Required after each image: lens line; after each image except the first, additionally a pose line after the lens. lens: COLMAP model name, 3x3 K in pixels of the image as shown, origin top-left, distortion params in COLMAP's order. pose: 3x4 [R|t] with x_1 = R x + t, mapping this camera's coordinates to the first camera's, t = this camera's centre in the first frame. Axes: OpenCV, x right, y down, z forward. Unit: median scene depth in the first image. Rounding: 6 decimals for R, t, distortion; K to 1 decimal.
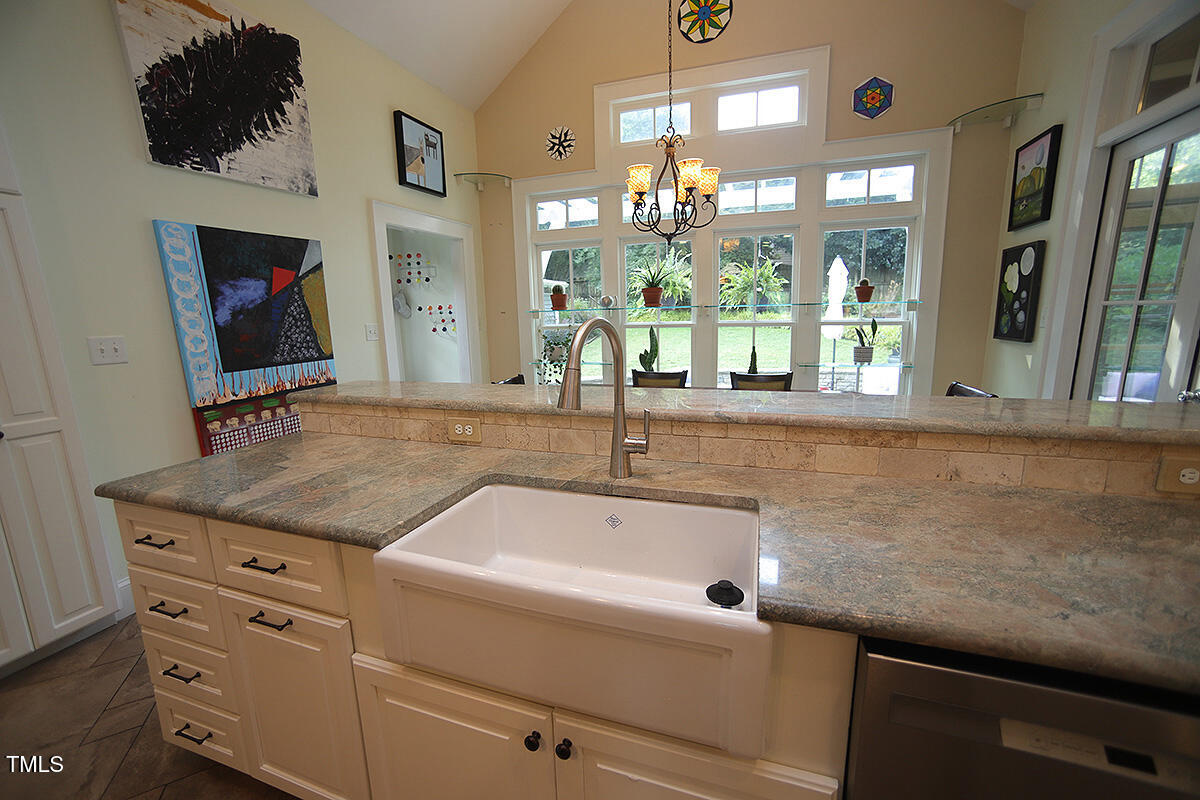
lens RADIAL K [[472.3, 0, 599.6], [0, 472.3, 395.0], [0, 0, 1]] dist [-0.014181, 0.002512]
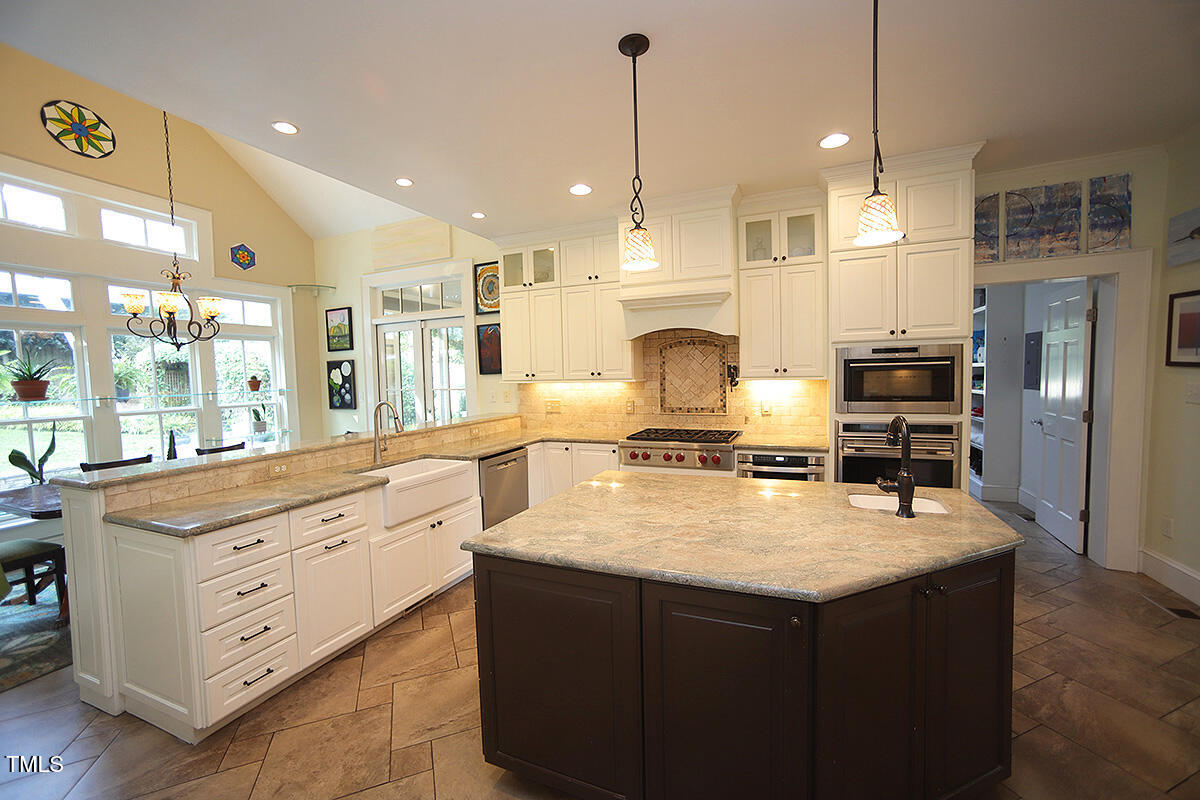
lens RADIAL K [[472.3, 0, 600.0], [0, 472.3, 399.8], [0, 0, 1]] dist [-0.014181, 0.002512]
pose [[0.070458, -0.033380, 0.996956, -0.592907], [0.197694, 0.980083, 0.018843, 0.008339], [-0.977728, 0.195765, 0.075653, -0.099882]]
